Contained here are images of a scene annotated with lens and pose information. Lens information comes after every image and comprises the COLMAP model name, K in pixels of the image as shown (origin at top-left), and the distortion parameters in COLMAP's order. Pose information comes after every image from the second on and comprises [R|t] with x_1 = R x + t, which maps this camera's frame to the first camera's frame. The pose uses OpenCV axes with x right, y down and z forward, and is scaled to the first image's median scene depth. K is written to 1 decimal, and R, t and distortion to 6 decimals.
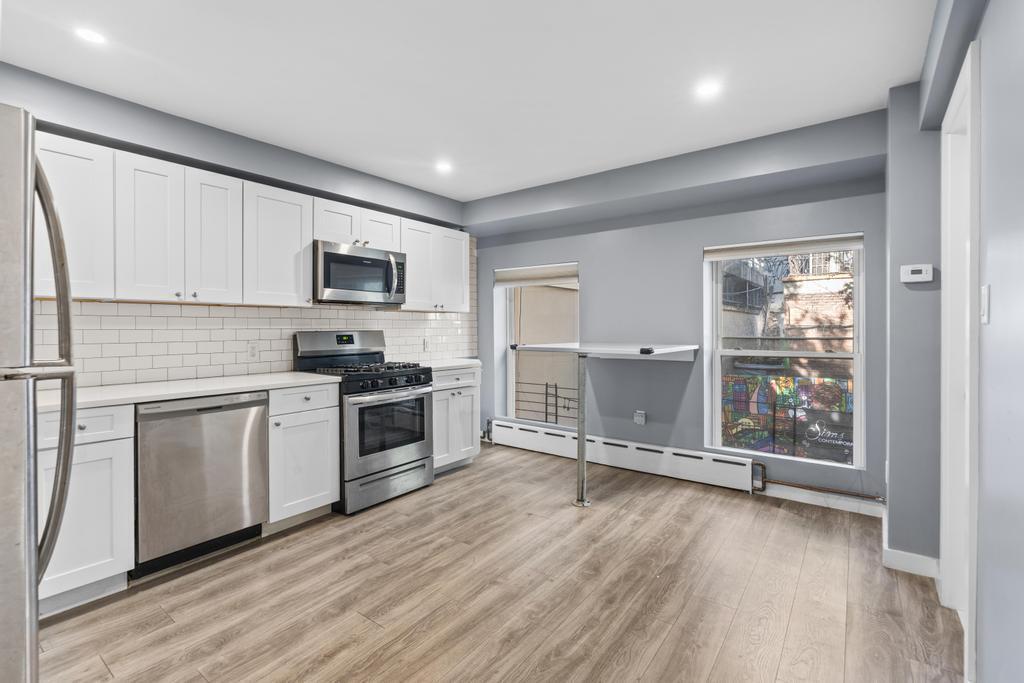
lens RADIAL K [[468.3, 0, 514.2], [0, 468.3, 330.8], [0, 0, 1]] dist [-0.011090, 0.001175]
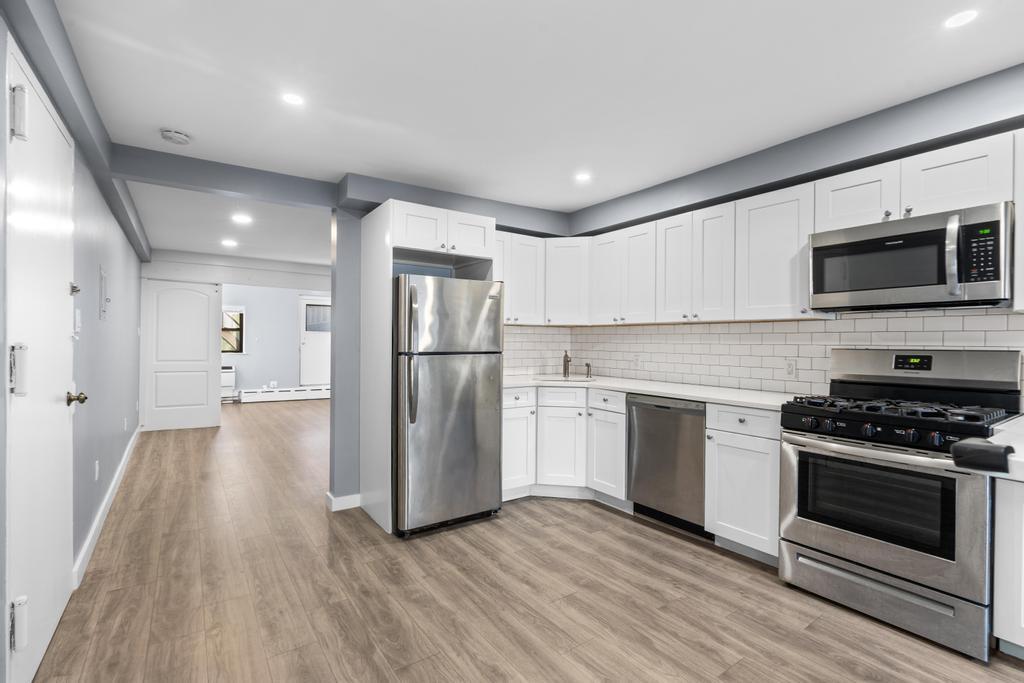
lens RADIAL K [[468.3, 0, 511.7], [0, 468.3, 346.2], [0, 0, 1]] dist [-0.011090, 0.001175]
pose [[-0.326766, 0.009658, -0.945056, 0.613010], [-0.012884, 0.999809, 0.014673, -0.009309], [0.945018, 0.016971, -0.326579, 0.941938]]
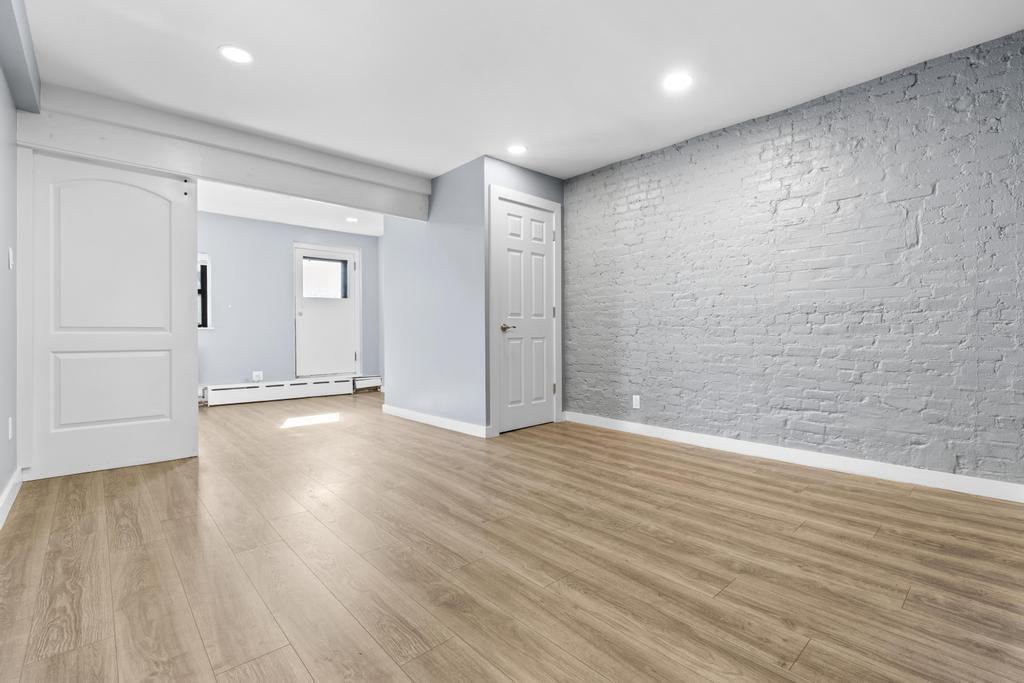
lens RADIAL K [[468.3, 0, 514.9], [0, 468.3, 334.6], [0, 0, 1]] dist [-0.011090, 0.001175]
pose [[-0.202680, 0.014699, -0.979135, 0.571202], [0.003236, 0.999892, 0.014341, -0.002055], [0.979240, -0.000262, -0.202706, 0.878751]]
